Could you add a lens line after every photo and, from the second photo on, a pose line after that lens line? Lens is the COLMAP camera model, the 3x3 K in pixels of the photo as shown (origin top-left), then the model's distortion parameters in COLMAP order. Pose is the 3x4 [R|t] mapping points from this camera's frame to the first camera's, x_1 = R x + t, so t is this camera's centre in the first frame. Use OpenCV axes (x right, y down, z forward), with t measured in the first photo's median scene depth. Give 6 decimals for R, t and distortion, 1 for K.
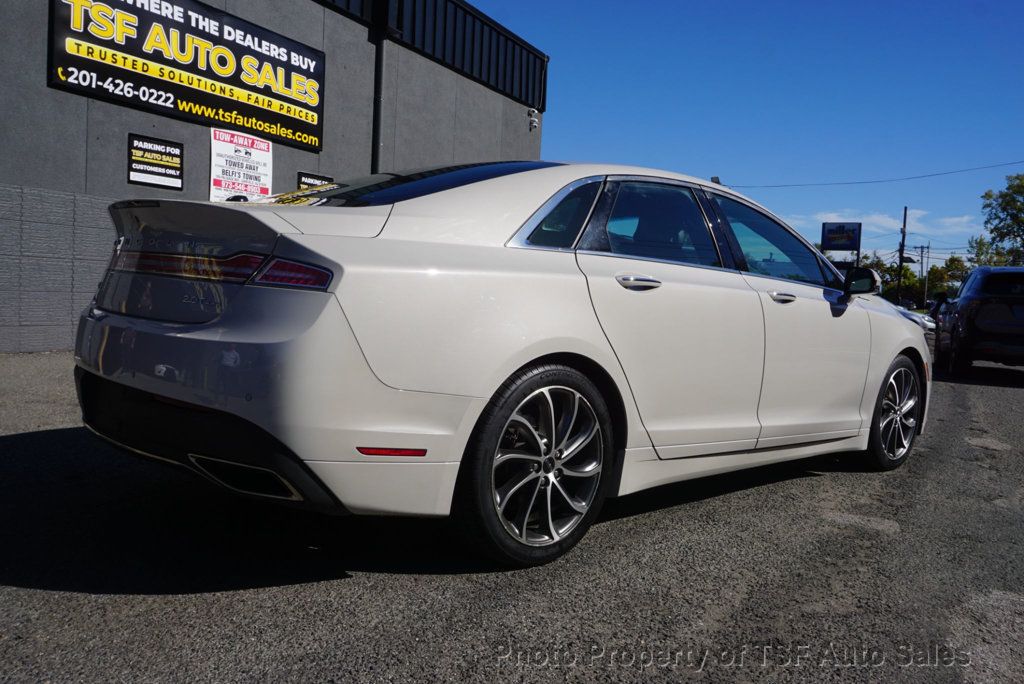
lens RADIAL K [[834.4, 0, 508.3], [0, 834.4, 338.5], [0, 0, 1]] dist [-0.027665, 0.024071]
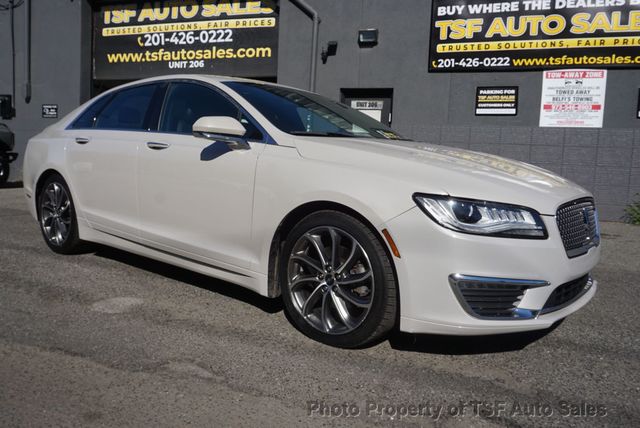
lens RADIAL K [[521.5, 0, 305.8], [0, 521.5, 209.4], [0, 0, 1]] dist [-0.027665, 0.024071]
pose [[0.123160, 0.051349, -0.991057, 0.508377], [-0.096007, 0.994593, 0.039602, 0.000215], [0.987732, 0.090271, 0.127424, 0.450550]]
